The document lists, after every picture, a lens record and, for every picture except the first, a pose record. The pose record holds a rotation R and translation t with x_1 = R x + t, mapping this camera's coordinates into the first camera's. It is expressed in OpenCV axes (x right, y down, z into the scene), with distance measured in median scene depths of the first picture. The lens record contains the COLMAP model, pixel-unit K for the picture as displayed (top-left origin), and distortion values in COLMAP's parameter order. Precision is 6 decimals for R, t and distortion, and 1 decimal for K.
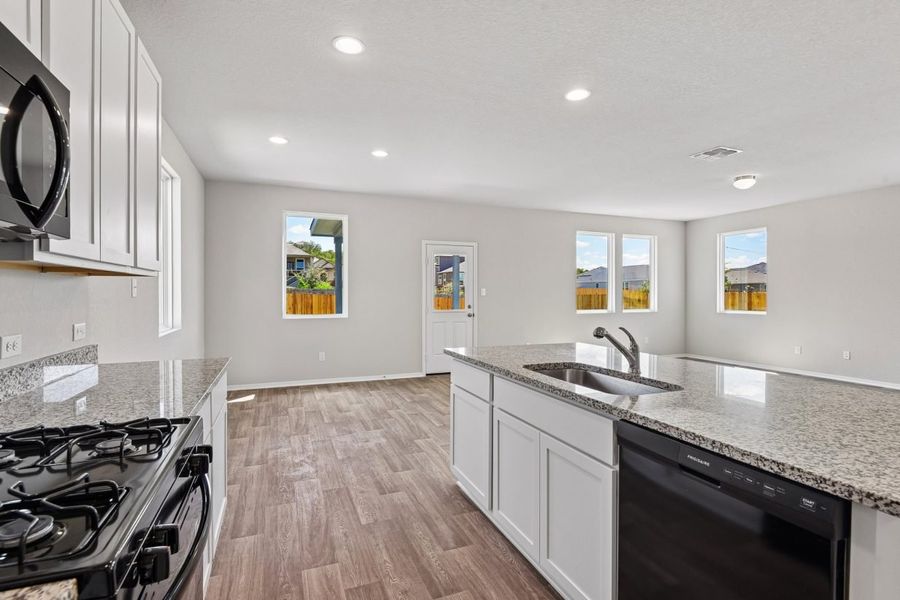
lens RADIAL K [[434.6, 0, 438.5], [0, 434.6, 299.6], [0, 0, 1]] dist [0.002838, 0.000132]
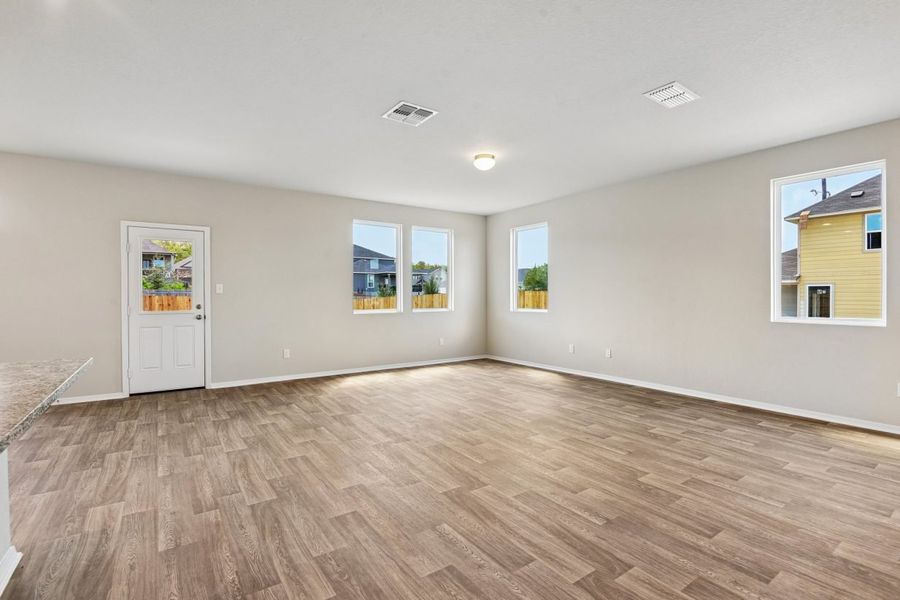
lens RADIAL K [[415.4, 0, 437.1], [0, 415.4, 301.4], [0, 0, 1]] dist [-0.018871, -0.000875]
pose [[0.979852, -0.002300, 0.199710, 0.307948], [0.000405, 0.999954, 0.009532, -0.000829], [-0.199722, -0.009259, 0.979809, 0.144005]]
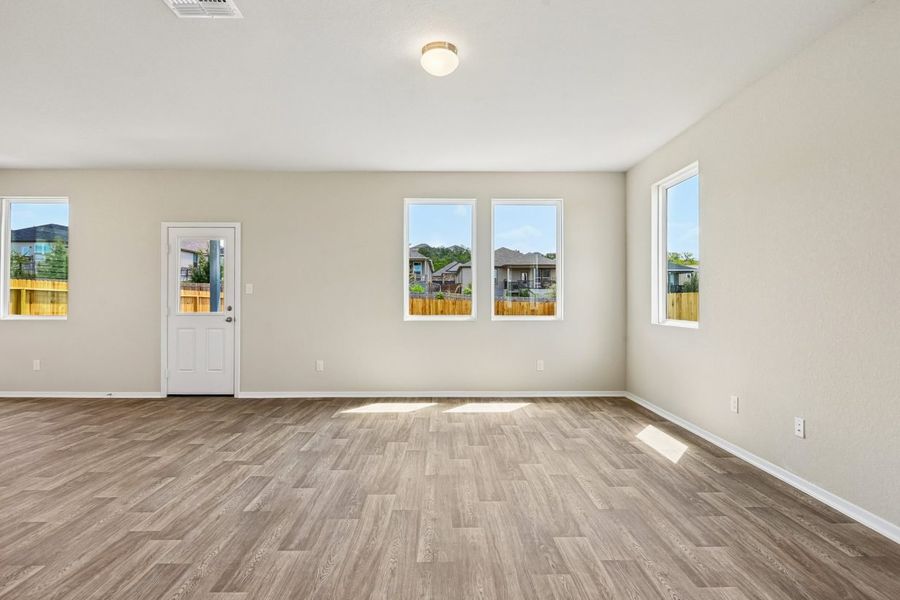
lens RADIAL K [[434.6, 0, 456.3], [0, 434.6, 300.8], [0, 0, 1]] dist [0.002838, 0.000132]
pose [[0.932824, 0.003543, -0.360314, 0.620260], [-0.004859, 0.999984, -0.002749, 0.002911], [0.360298, 0.004315, 0.932827, 0.386810]]
